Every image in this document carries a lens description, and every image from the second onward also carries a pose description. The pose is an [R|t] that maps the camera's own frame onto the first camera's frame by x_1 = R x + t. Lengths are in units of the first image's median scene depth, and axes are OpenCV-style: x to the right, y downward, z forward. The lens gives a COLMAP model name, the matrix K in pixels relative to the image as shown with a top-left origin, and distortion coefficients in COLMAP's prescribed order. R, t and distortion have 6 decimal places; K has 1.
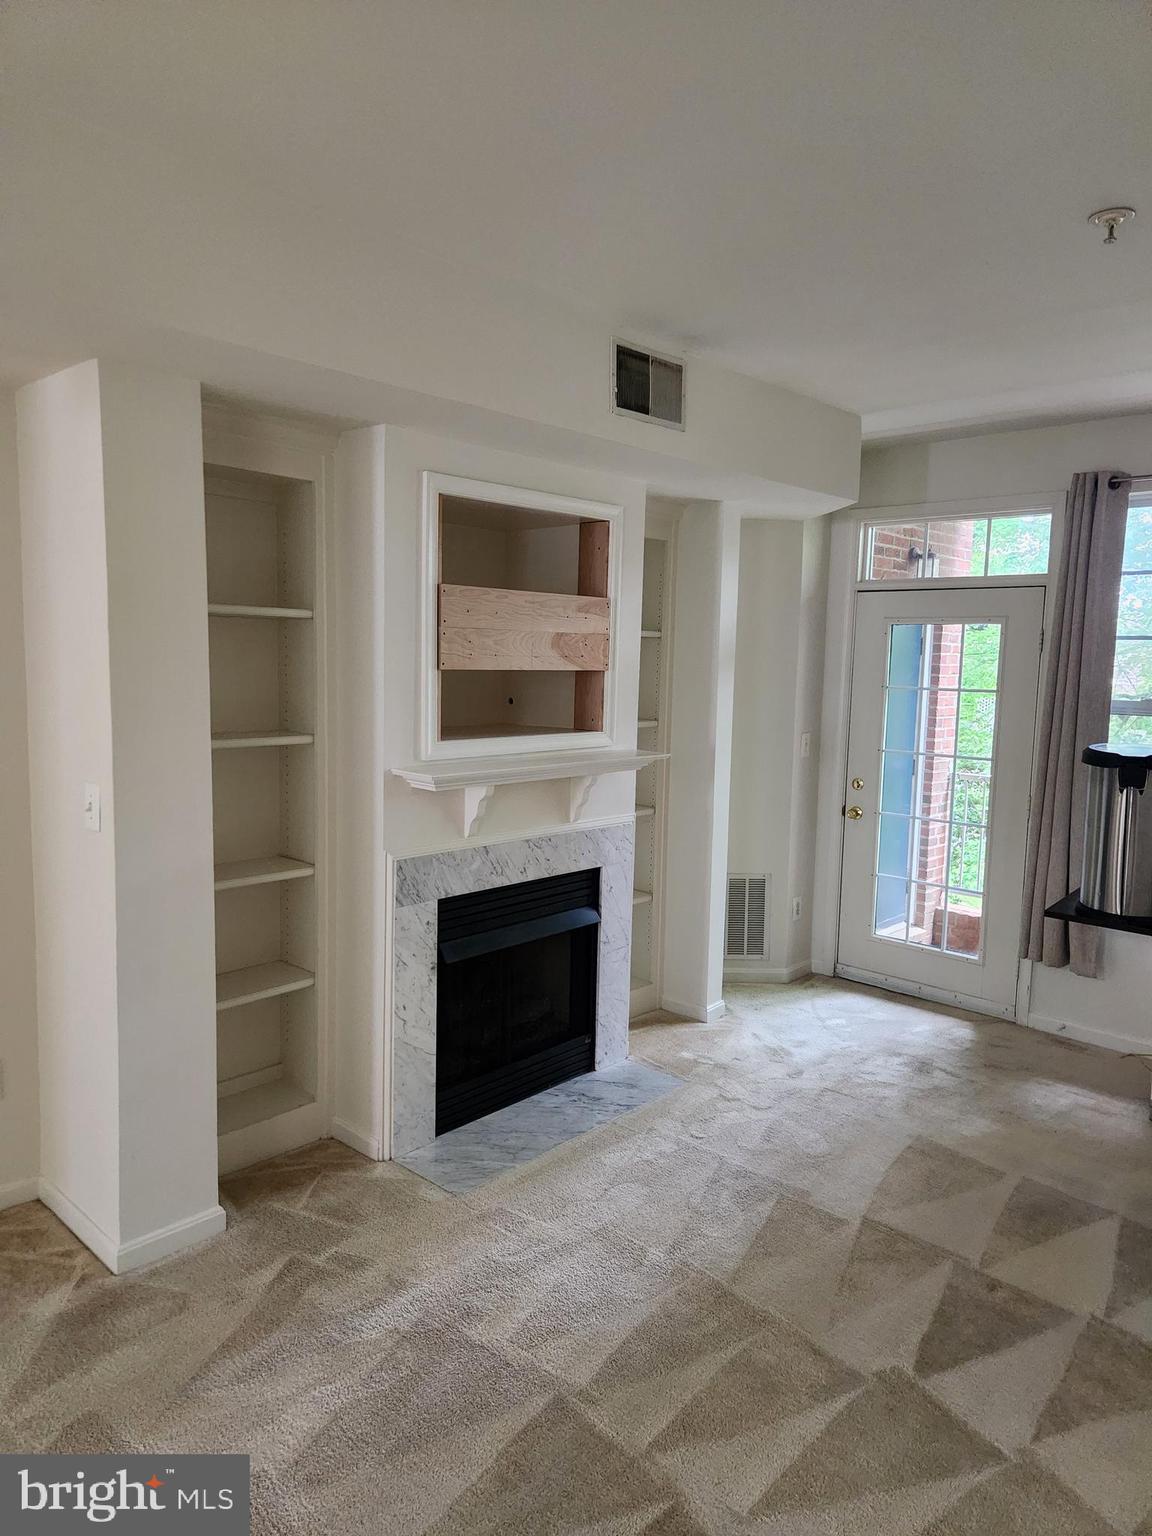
lens RADIAL K [[1014.9, 0, 575.9], [0, 1014.9, 749.5], [0, 0, 1]] dist [0.056271, -0.044849]
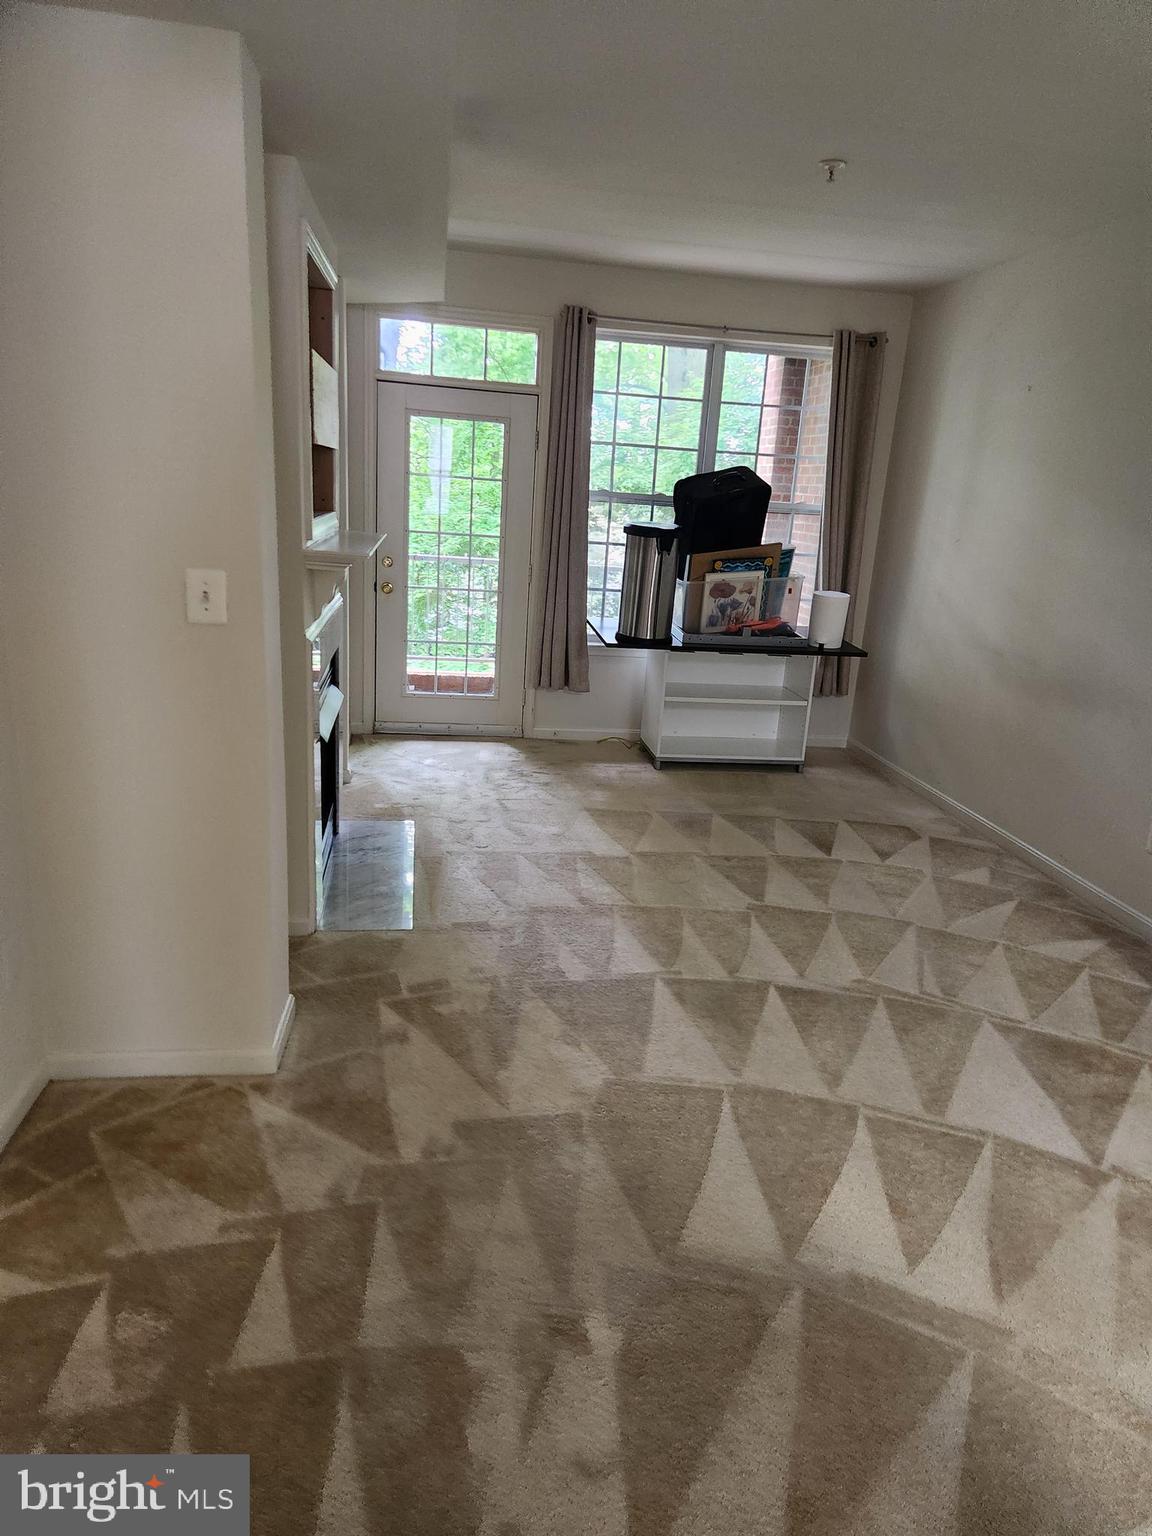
lens RADIAL K [[1020.7, 0, 576.0], [0, 1020.7, 768.0], [0, 0, 1]] dist [0.061497, -0.055654]
pose [[0.627429, -0.189458, 0.755274, -0.593336], [0.021449, 0.973786, 0.226452, 0.003540], [-0.778379, -0.125883, 0.615045, 0.125574]]
